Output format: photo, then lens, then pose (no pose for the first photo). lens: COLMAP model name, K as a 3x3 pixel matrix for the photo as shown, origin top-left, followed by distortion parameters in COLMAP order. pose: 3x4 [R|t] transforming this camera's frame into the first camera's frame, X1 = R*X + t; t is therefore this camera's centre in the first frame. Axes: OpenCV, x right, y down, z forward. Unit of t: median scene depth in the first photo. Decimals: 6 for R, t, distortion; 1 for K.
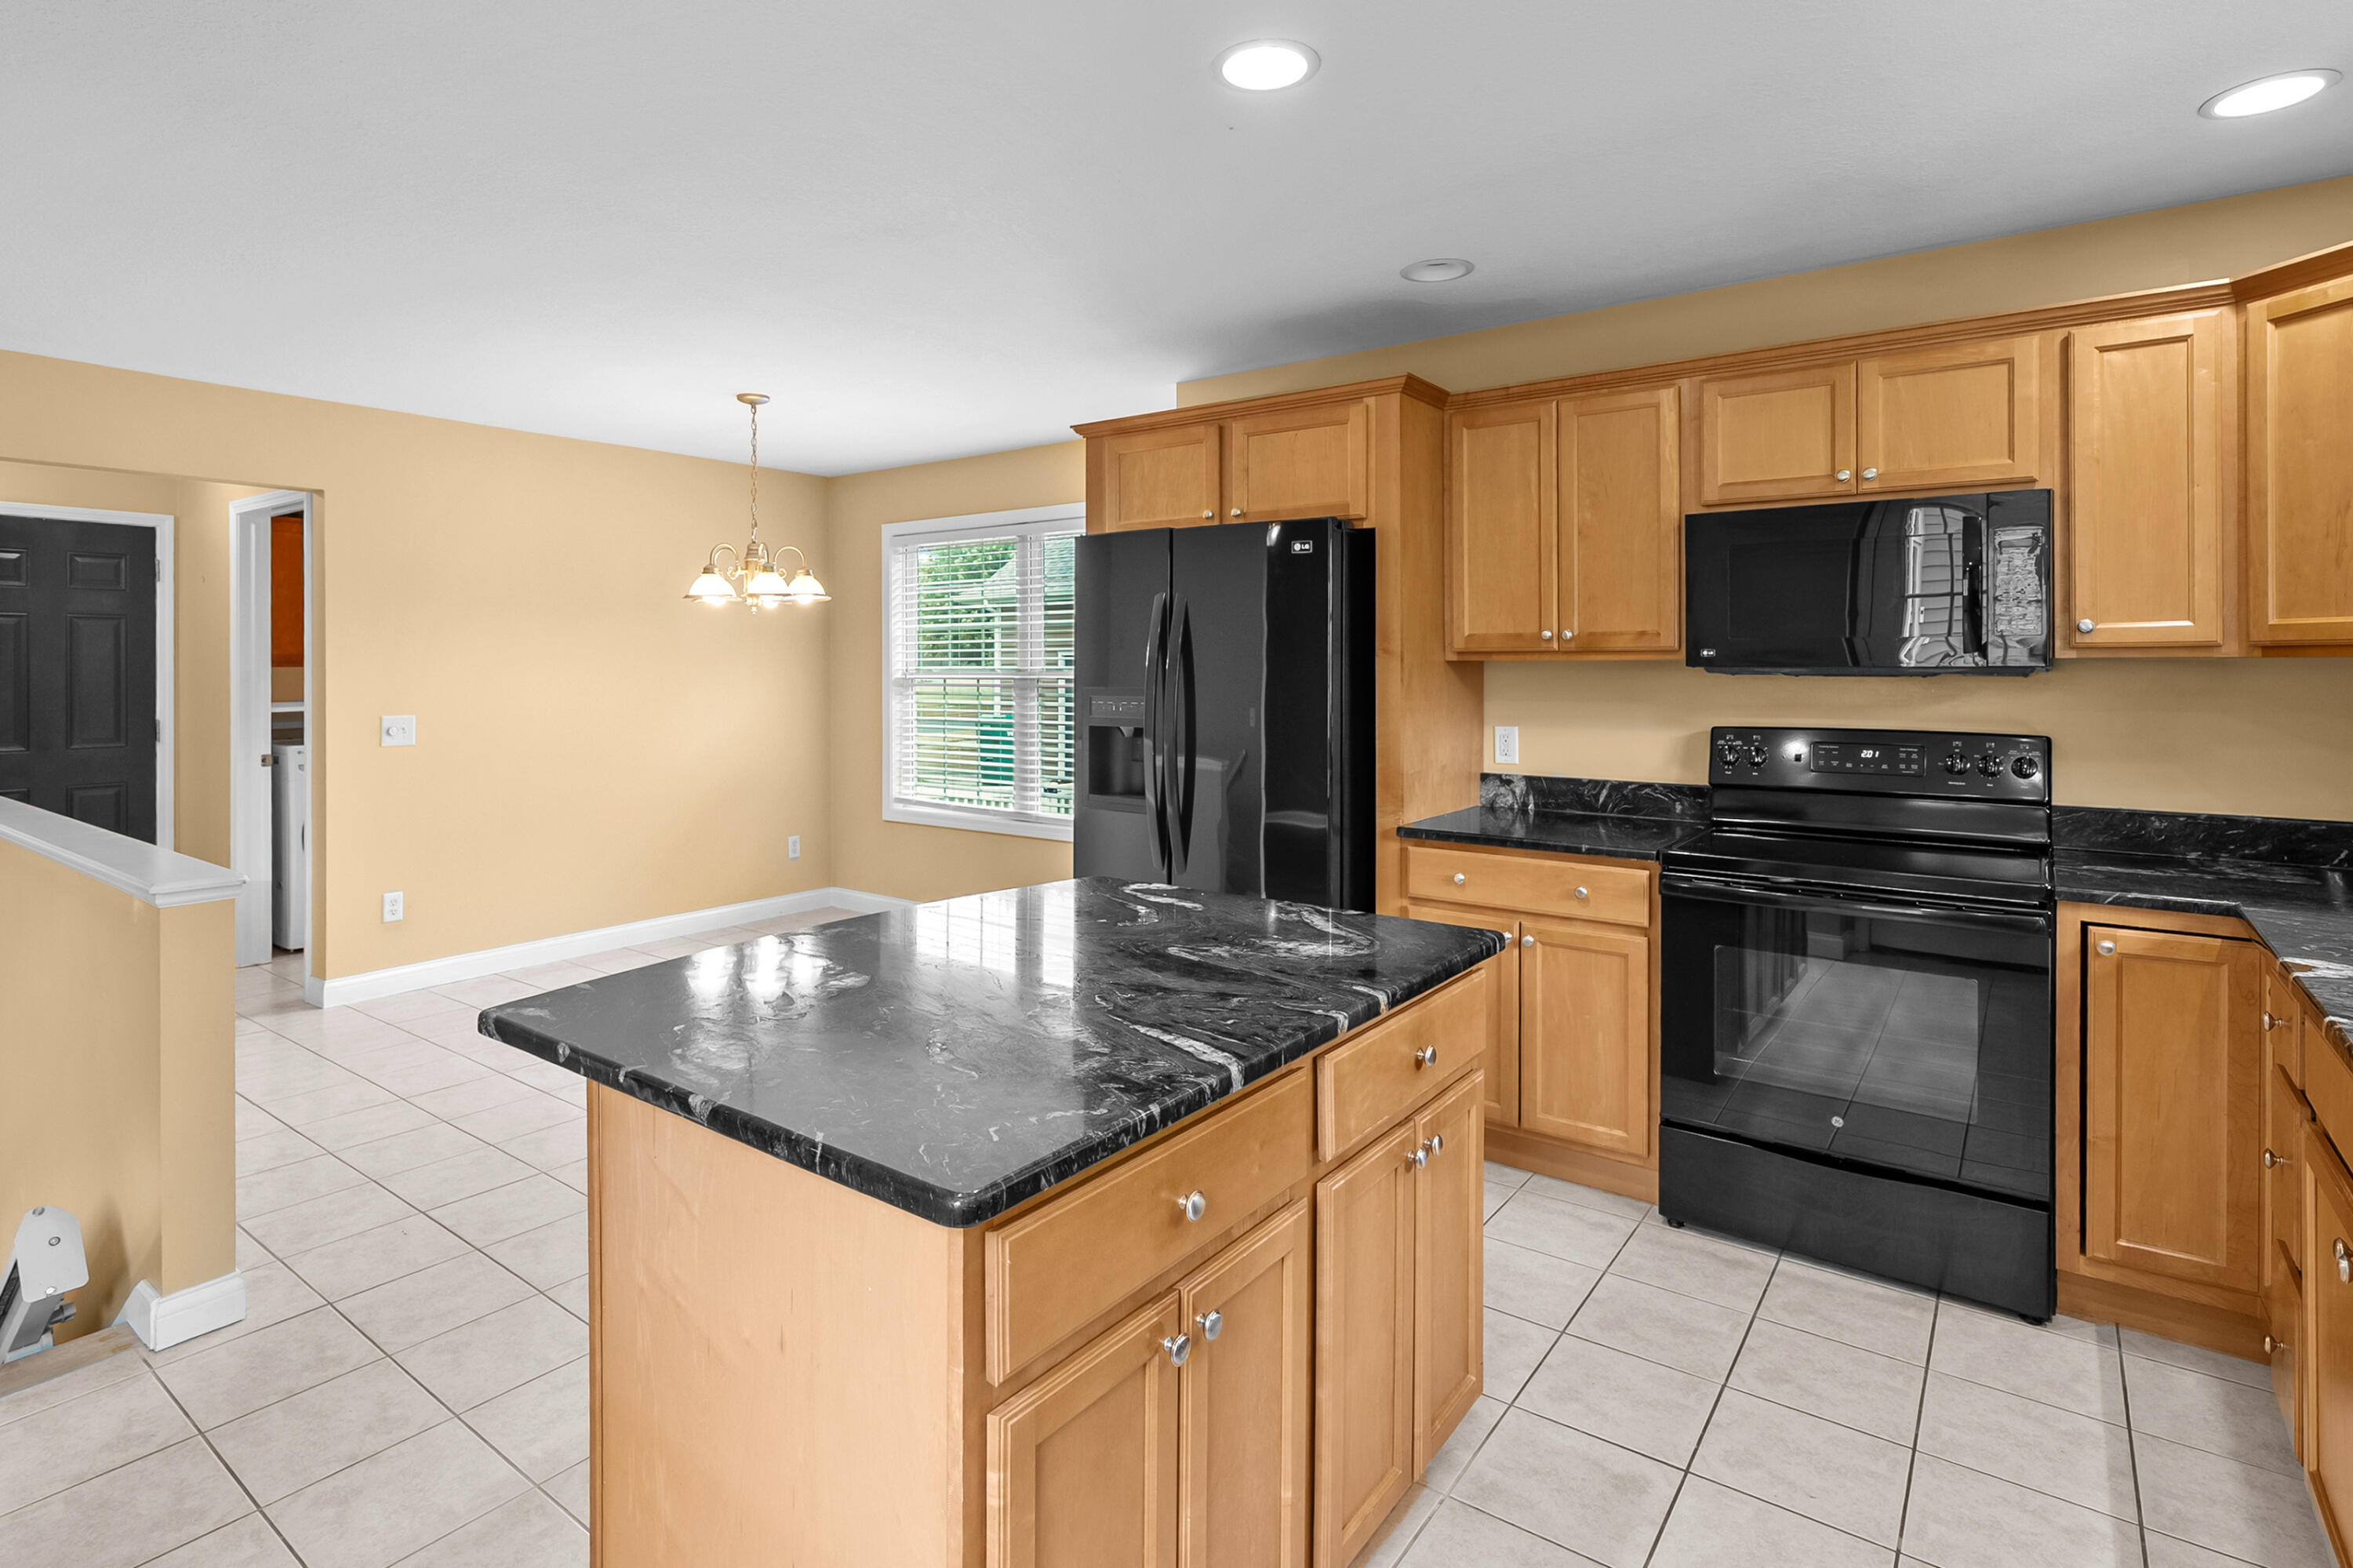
lens RADIAL K [[1189.1, 0, 1111.4], [0, 1189.1, 666.0], [0, 0, 1]] dist [-0.004071, -0.000216]
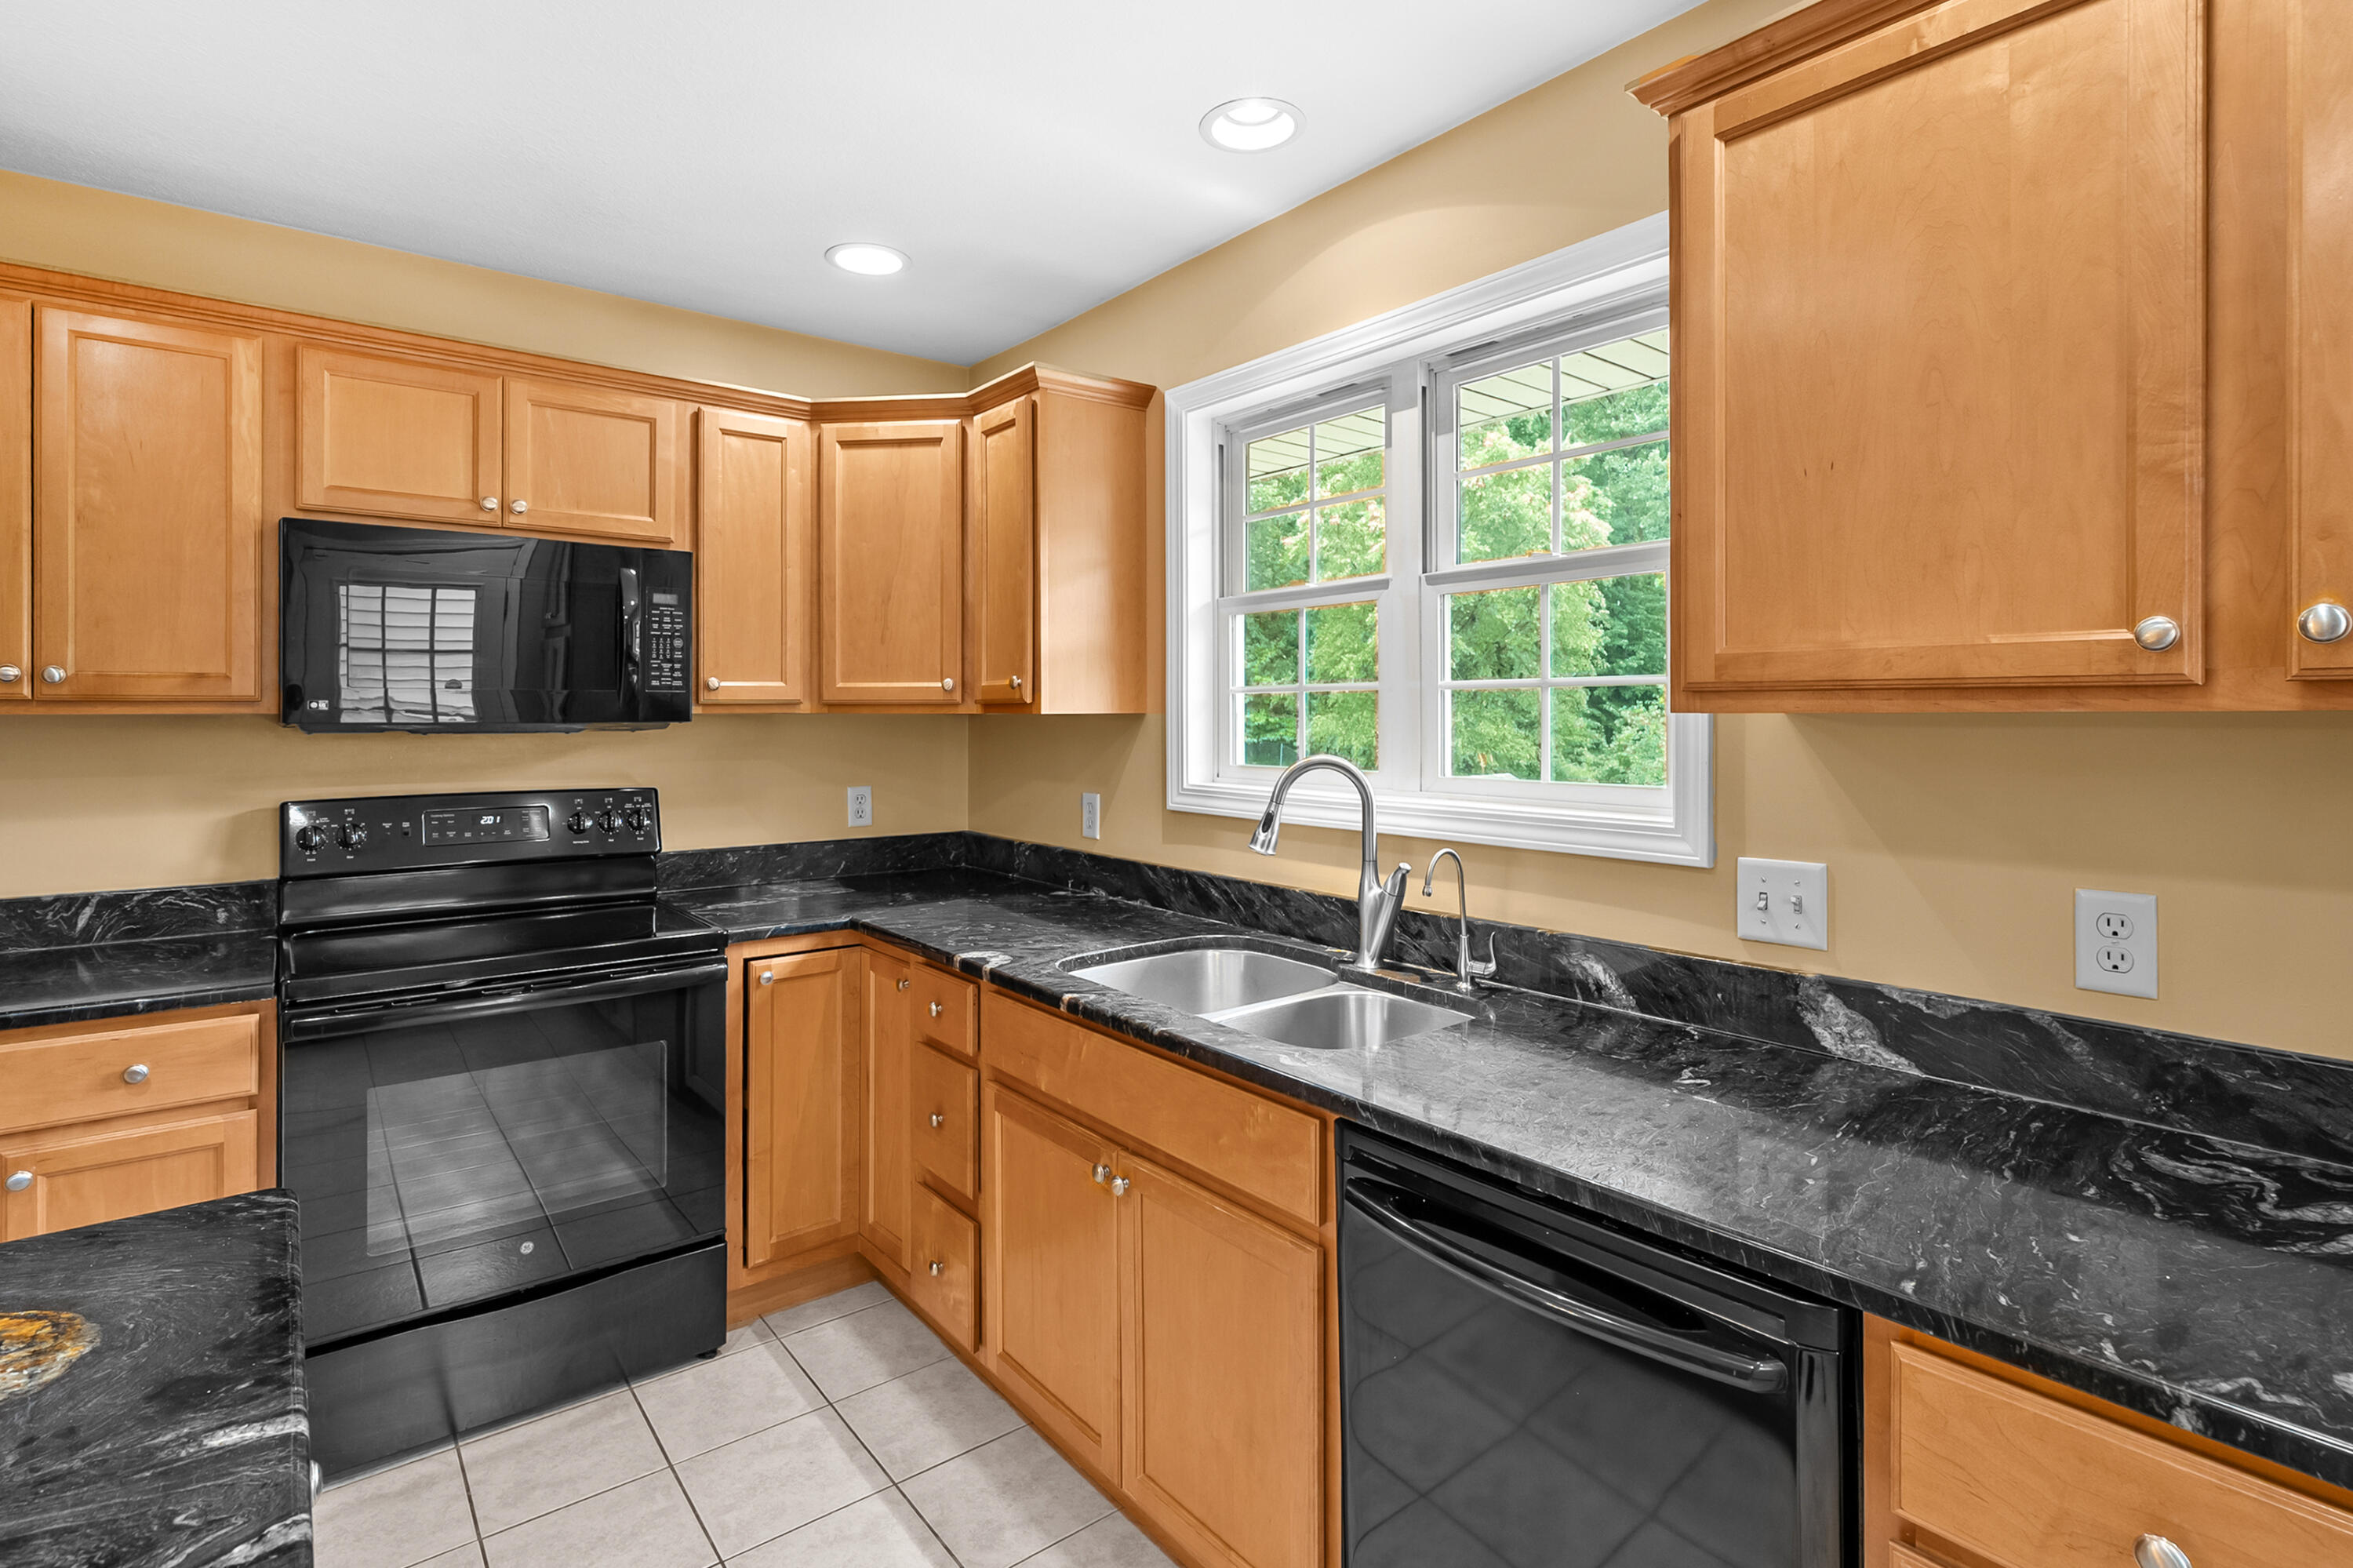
lens RADIAL K [[1134.9, 0, 1180.9], [0, 1134.9, 716.0], [0, 0, 1]] dist [-0.000444, -0.000243]
pose [[0.229673, -0.000266, 0.973268, -0.067544], [0.001082, 0.999999, 0.000018, -0.003267], [-0.973267, 0.001049, 0.229674, 0.272585]]
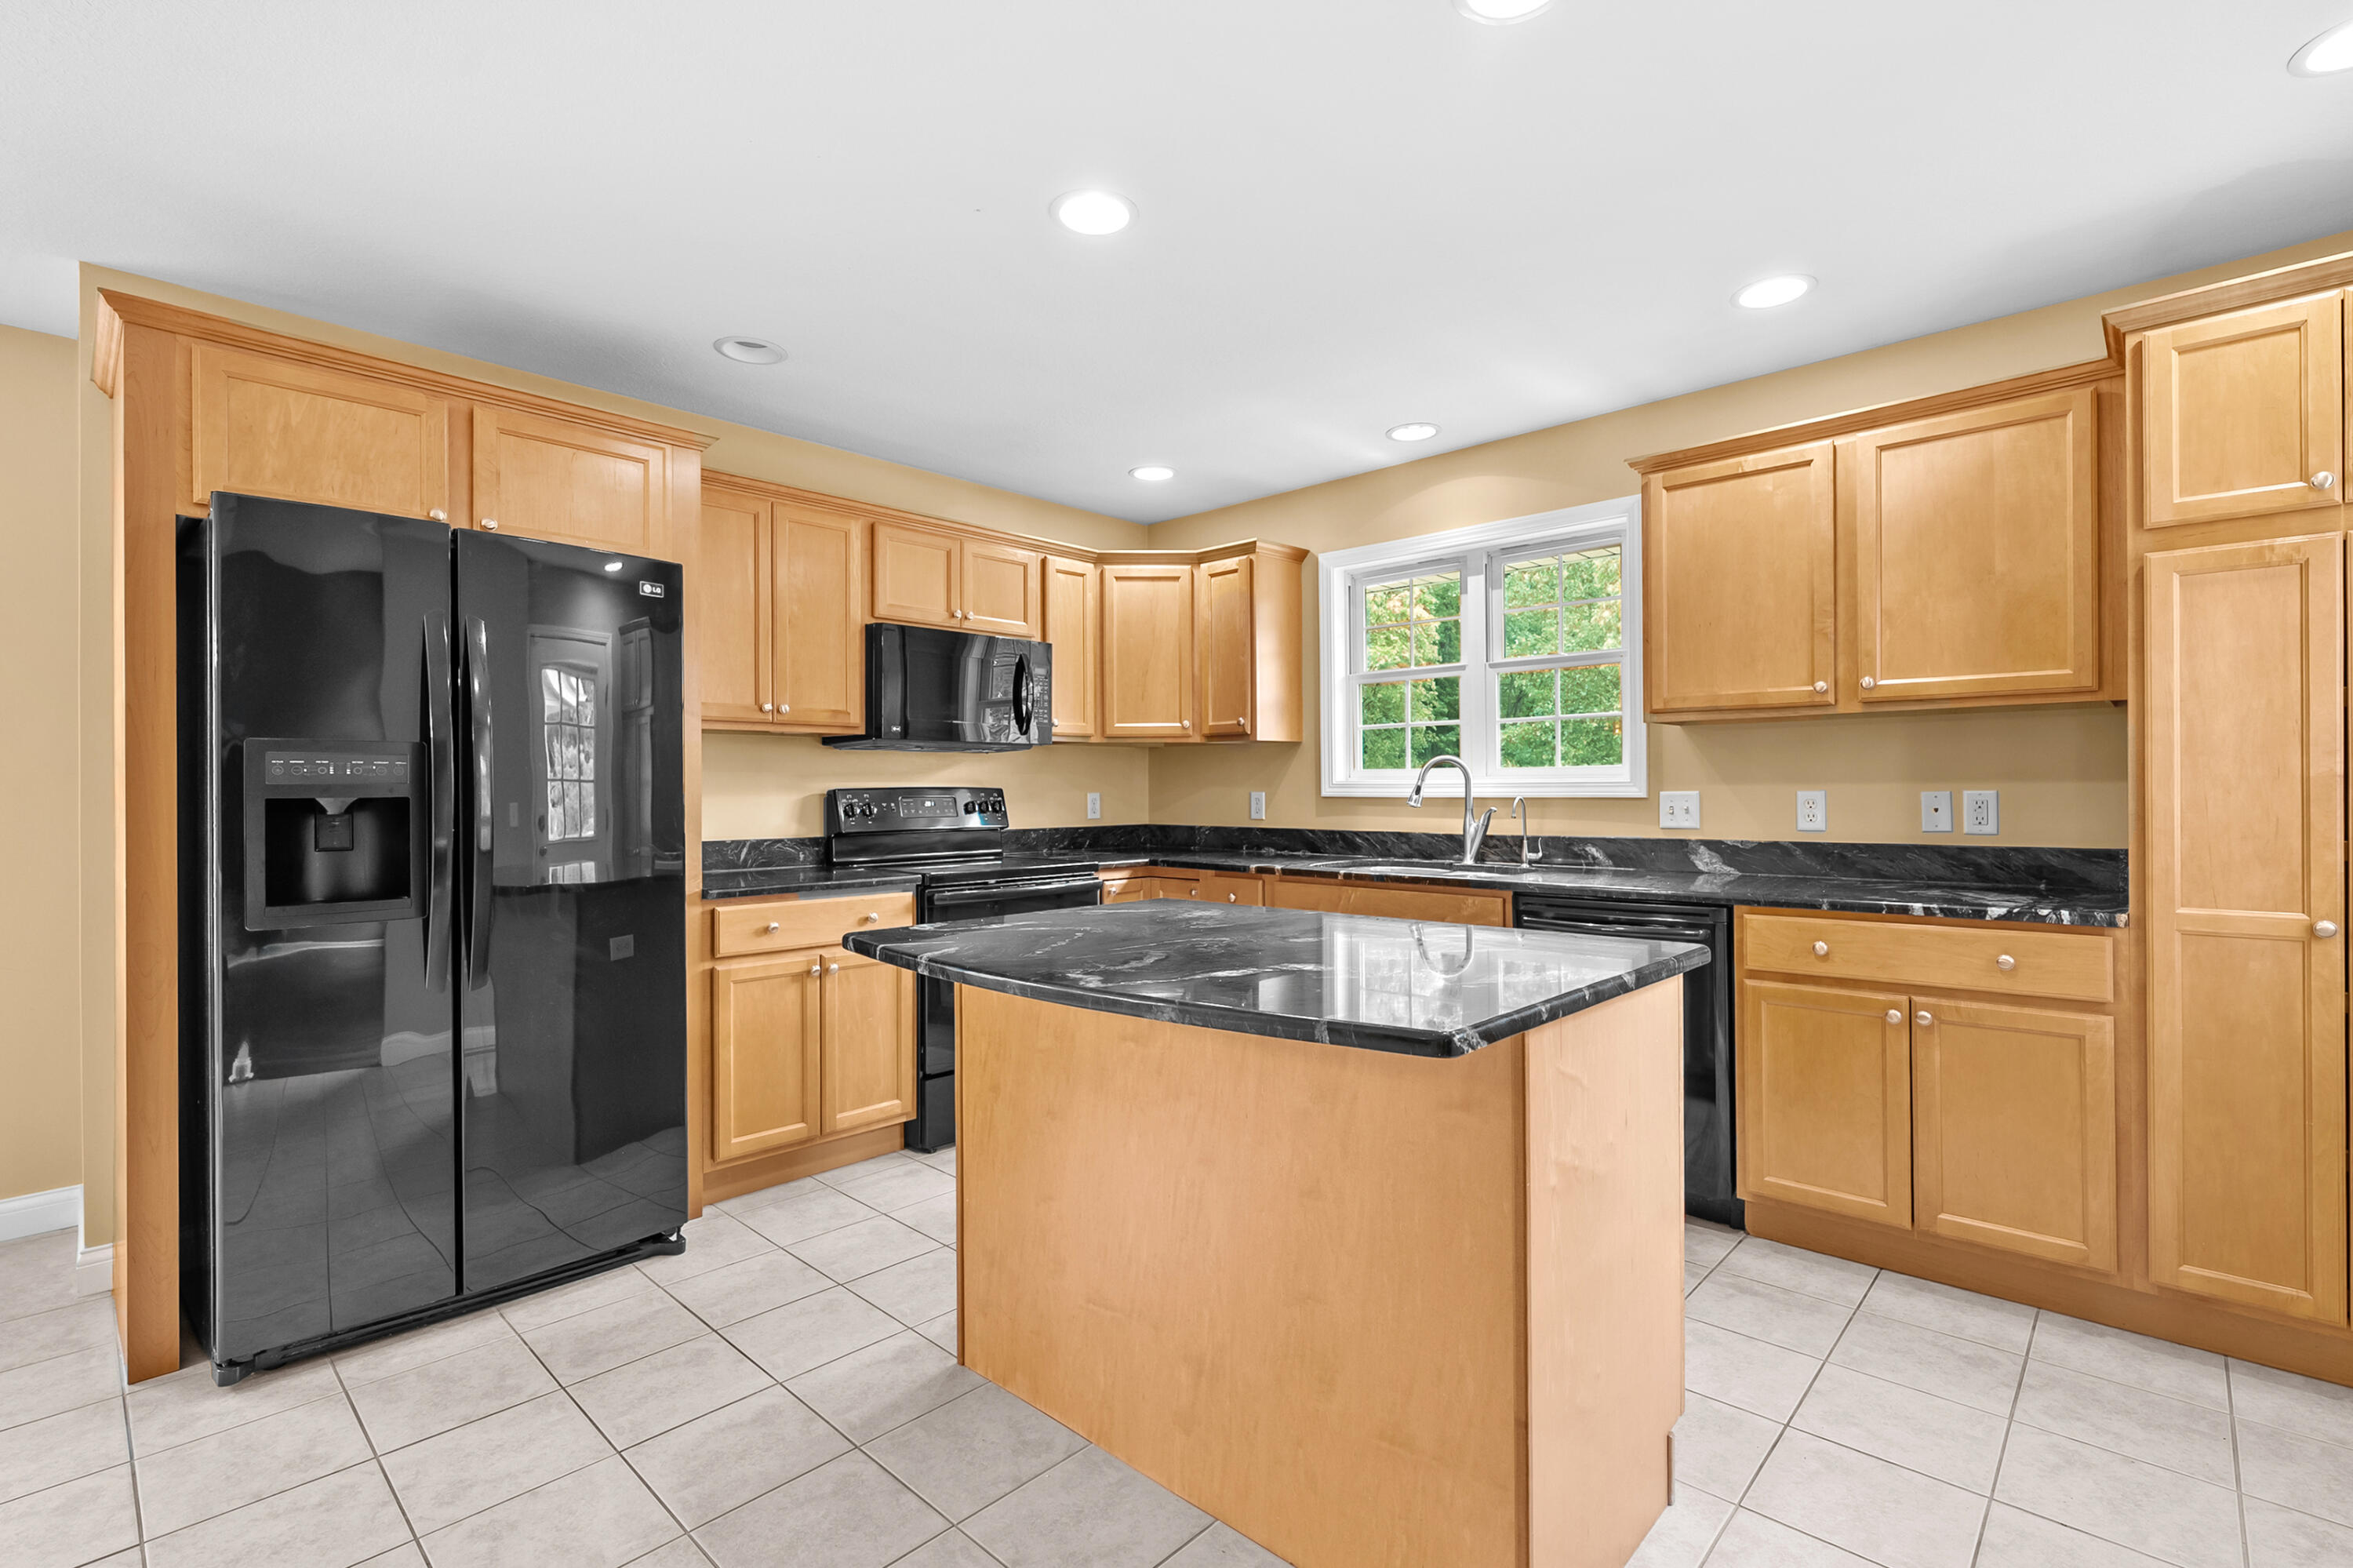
lens RADIAL K [[1080.3, 0, 1181.2], [0, 1080.3, 789.3], [0, 0, 1]] dist [-0.004134, -0.000226]
pose [[0.083467, 0.000675, 0.996510, -0.619542], [0.006294, 0.999979, -0.001204, 0.054903], [-0.996491, 0.006372, 0.083461, 0.528386]]
